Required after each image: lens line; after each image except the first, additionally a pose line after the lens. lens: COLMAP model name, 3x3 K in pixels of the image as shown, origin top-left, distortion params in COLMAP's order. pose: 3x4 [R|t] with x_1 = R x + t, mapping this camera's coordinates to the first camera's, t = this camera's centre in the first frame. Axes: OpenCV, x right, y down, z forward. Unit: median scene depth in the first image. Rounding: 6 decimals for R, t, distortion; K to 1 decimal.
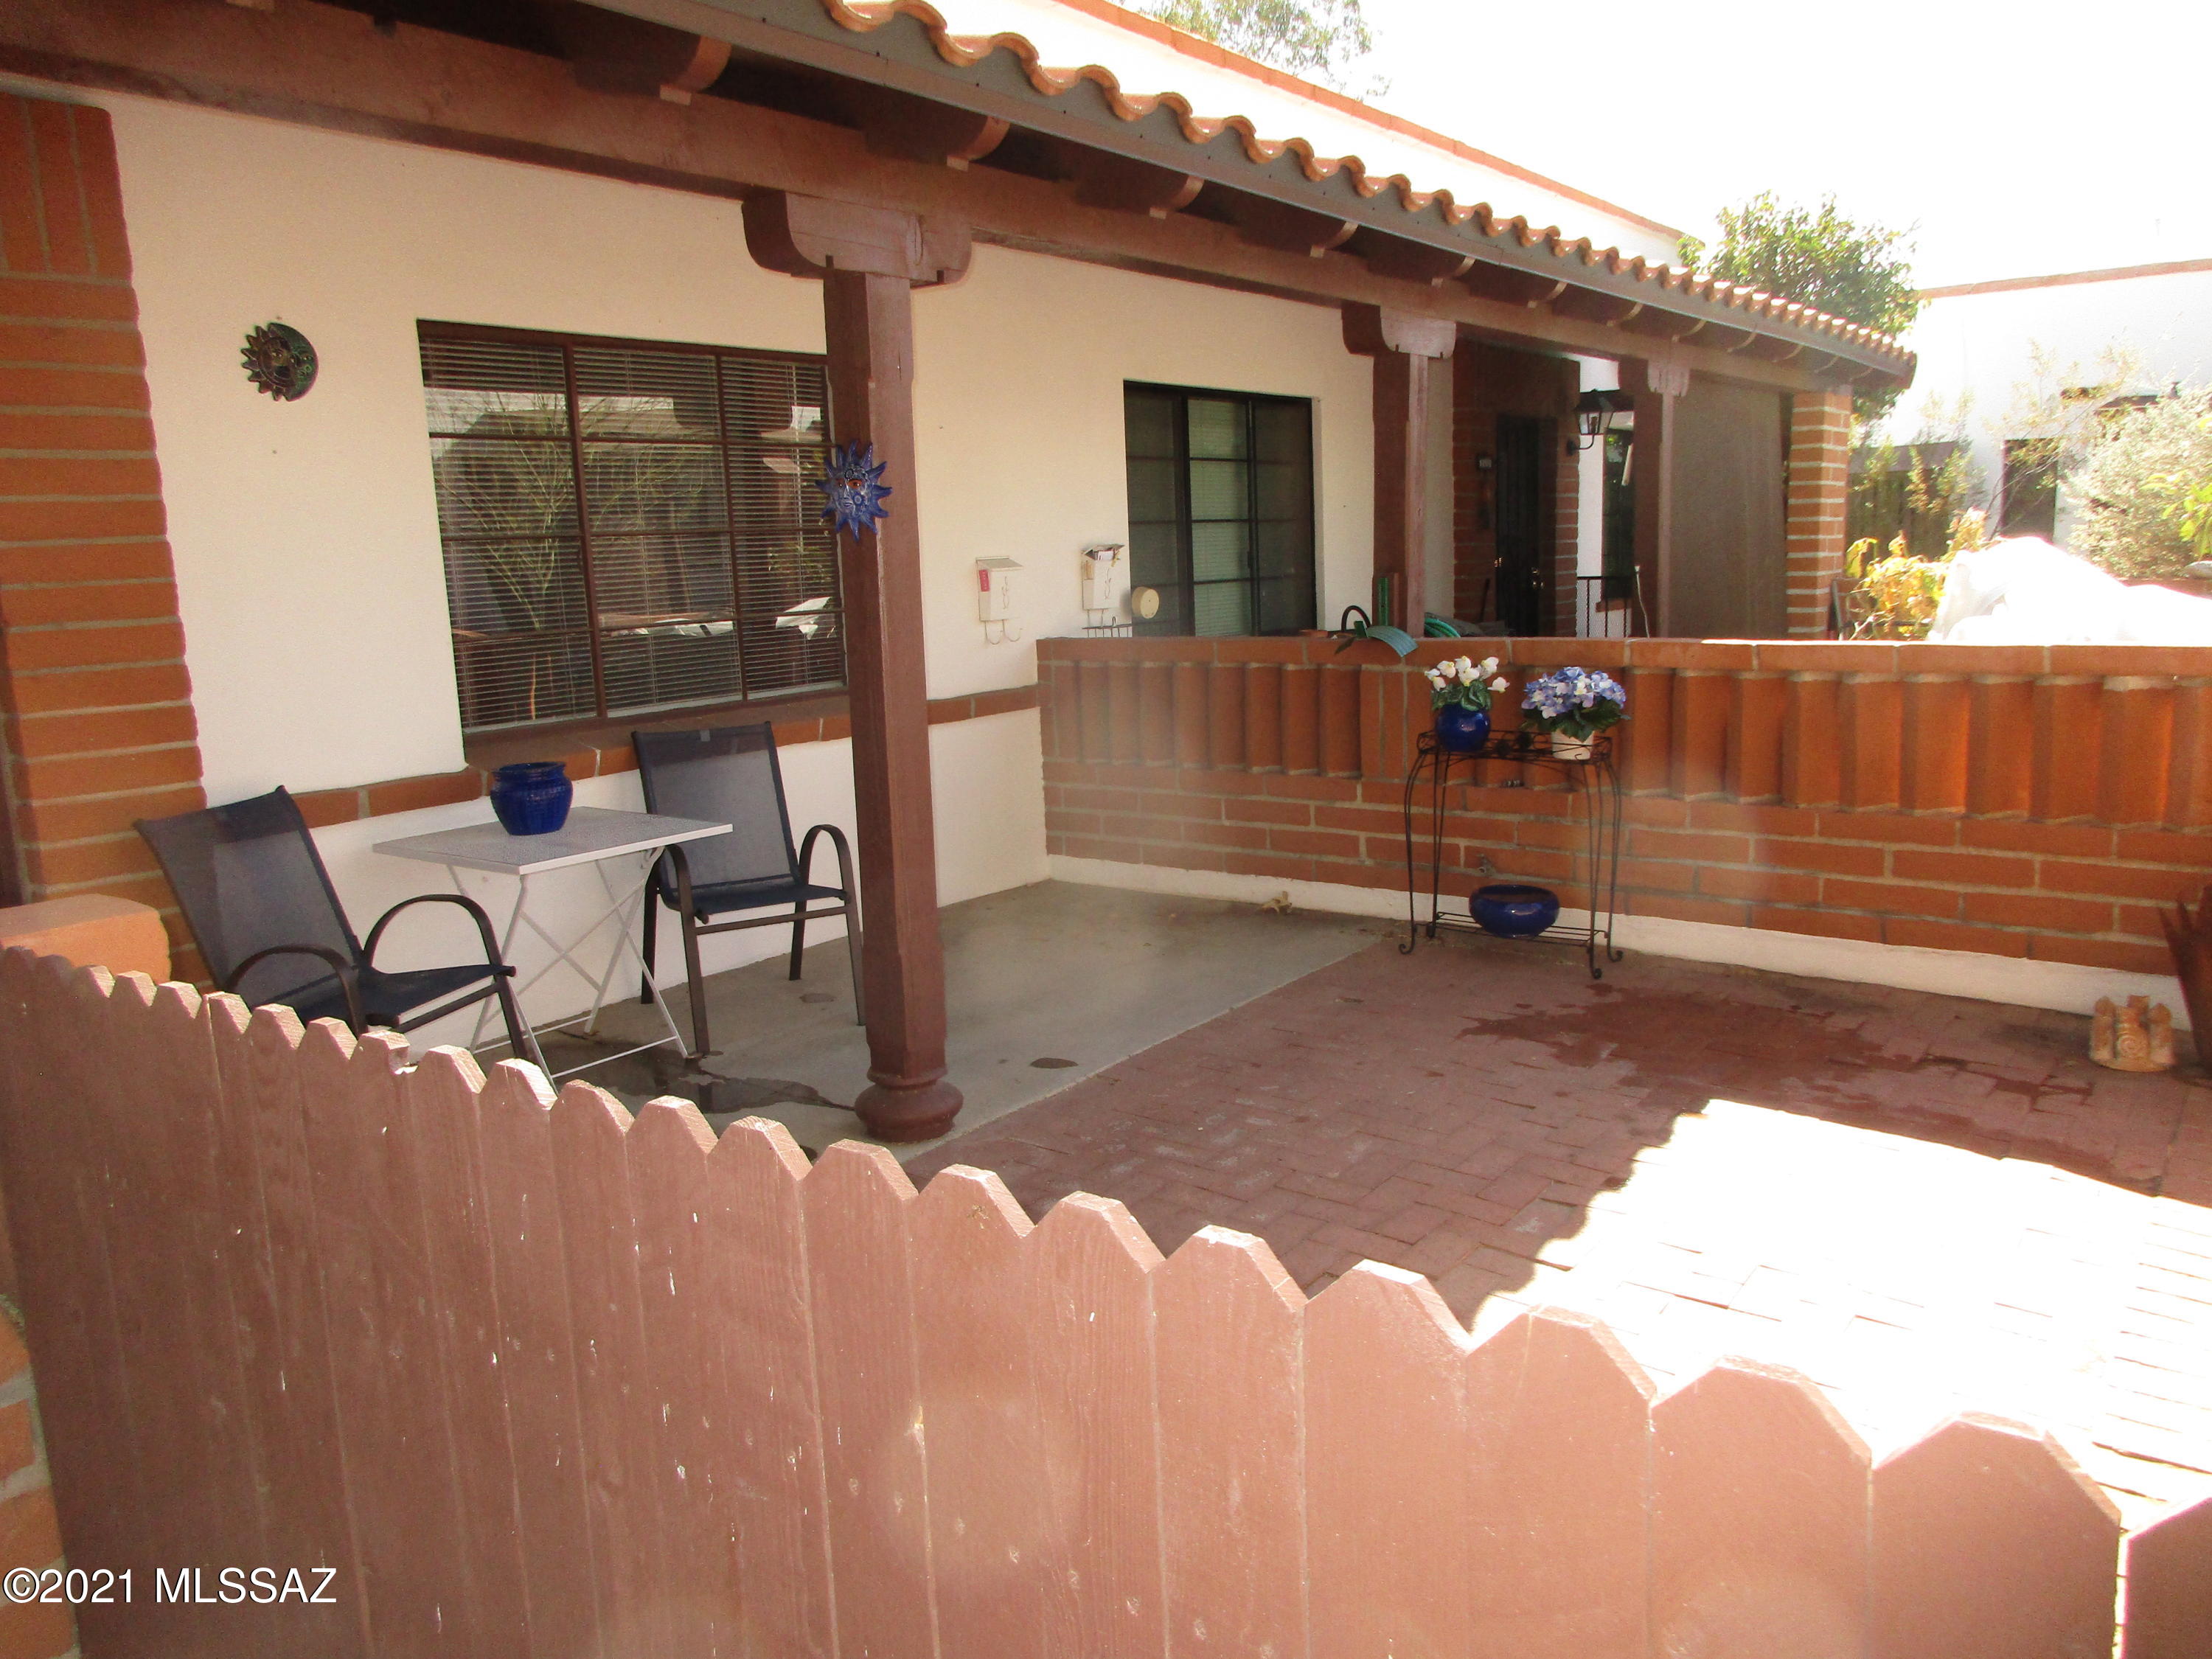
lens RADIAL K [[1668.0, 0, 1099.1], [0, 1668.0, 851.0], [0, 0, 1]] dist [0.002044, -0.005555]
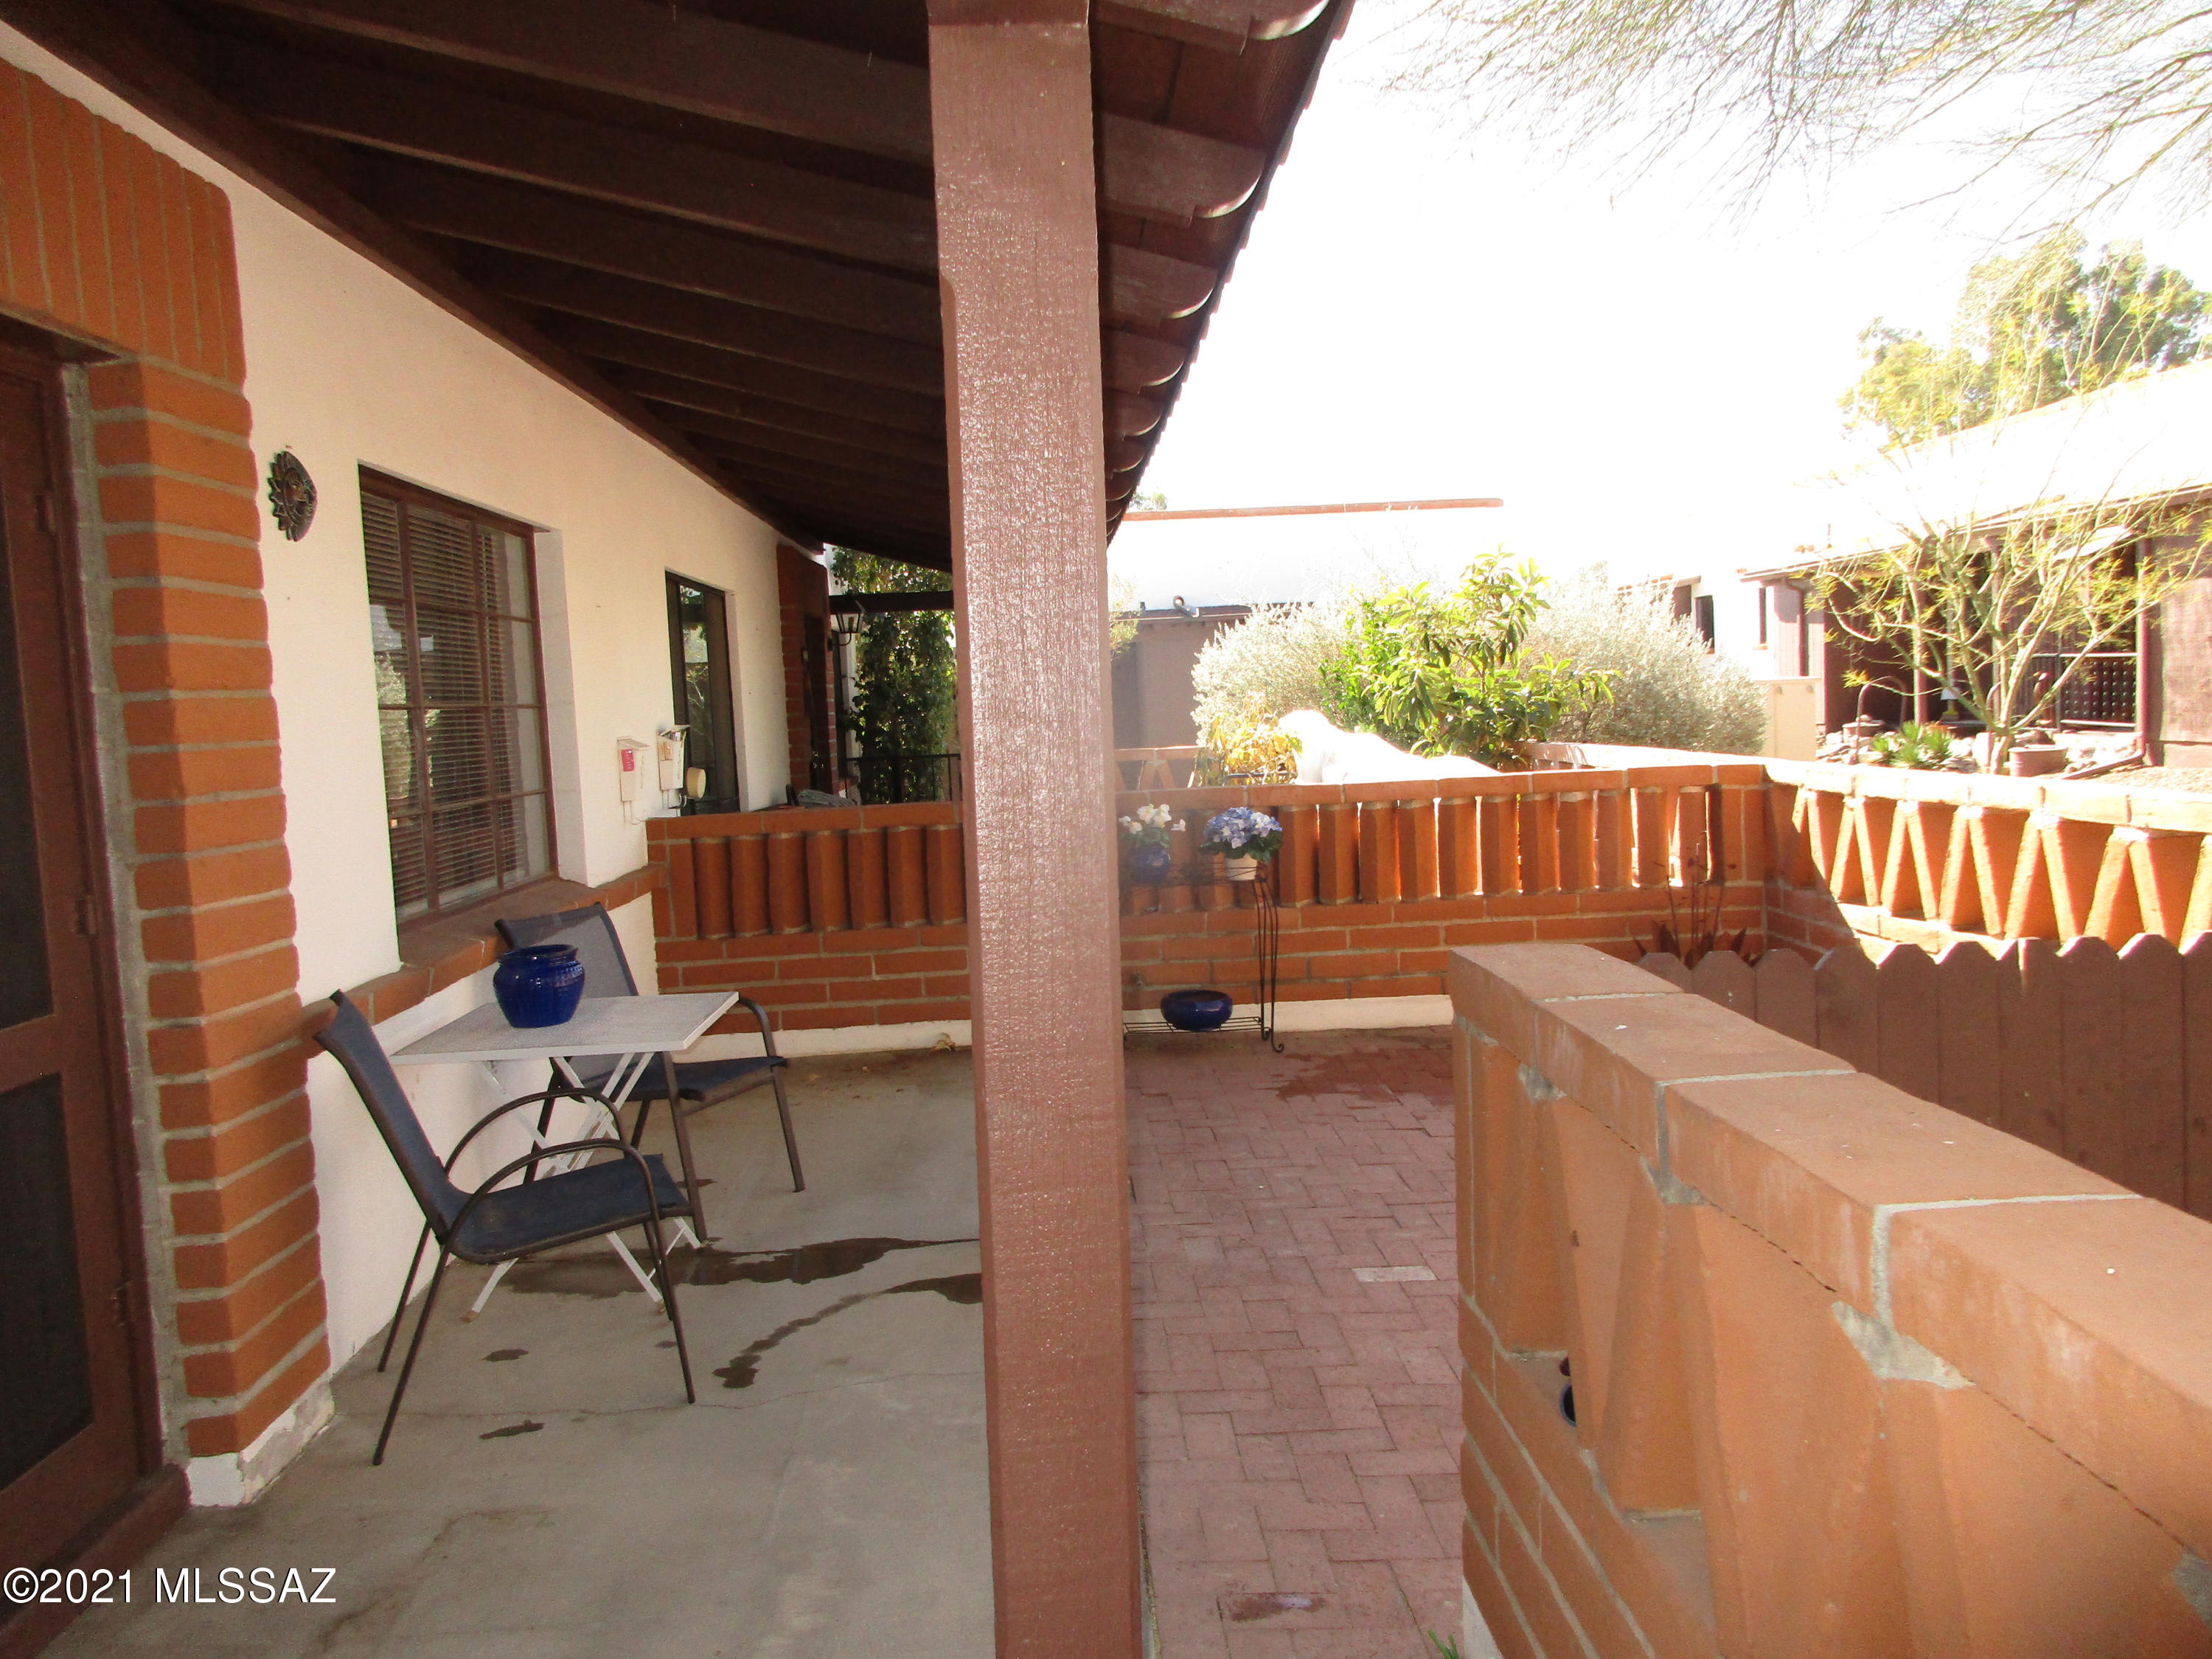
lens RADIAL K [[1668.0, 0, 1100.1], [0, 1668.0, 824.2], [0, 0, 1]] dist [0.002044, -0.005555]
pose [[0.775082, -0.046293, 0.630163, -0.623658], [0.135818, 0.986207, -0.094603, 0.008204], [-0.617091, 0.158912, 0.770679, 0.099600]]
